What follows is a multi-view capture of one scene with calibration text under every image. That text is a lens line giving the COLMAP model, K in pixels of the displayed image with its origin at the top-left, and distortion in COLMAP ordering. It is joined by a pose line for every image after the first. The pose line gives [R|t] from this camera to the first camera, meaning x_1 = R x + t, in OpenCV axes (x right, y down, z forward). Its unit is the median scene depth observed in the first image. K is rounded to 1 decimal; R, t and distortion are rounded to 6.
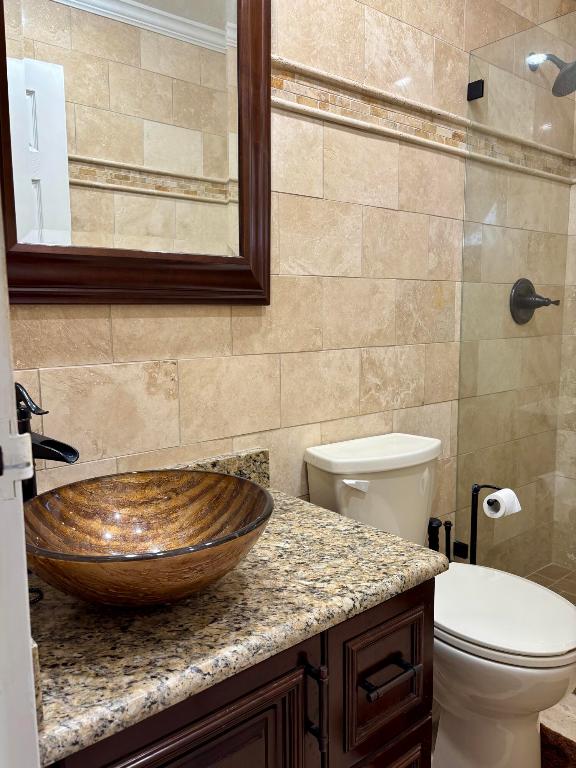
lens RADIAL K [[573.0, 0, 285.4], [0, 573.0, 384.3], [0, 0, 1]] dist [0.003927, 0.001209]
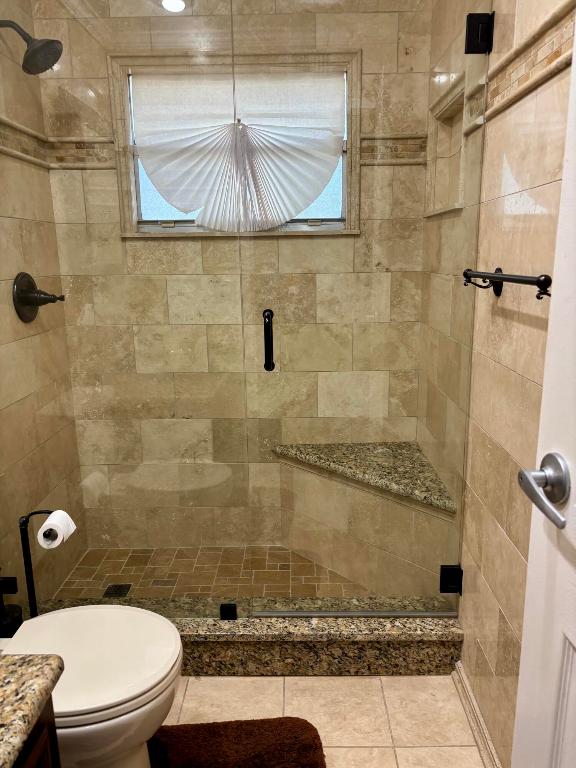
lens RADIAL K [[573.0, 0, 288.0], [0, 573.0, 383.6], [0, 0, 1]] dist [0.003927, 0.001209]
pose [[0.634274, -0.163271, 0.755671, -0.038680], [0.105483, 0.986581, 0.124625, -0.077416], [-0.765878, 0.000665, 0.642985, 0.080711]]
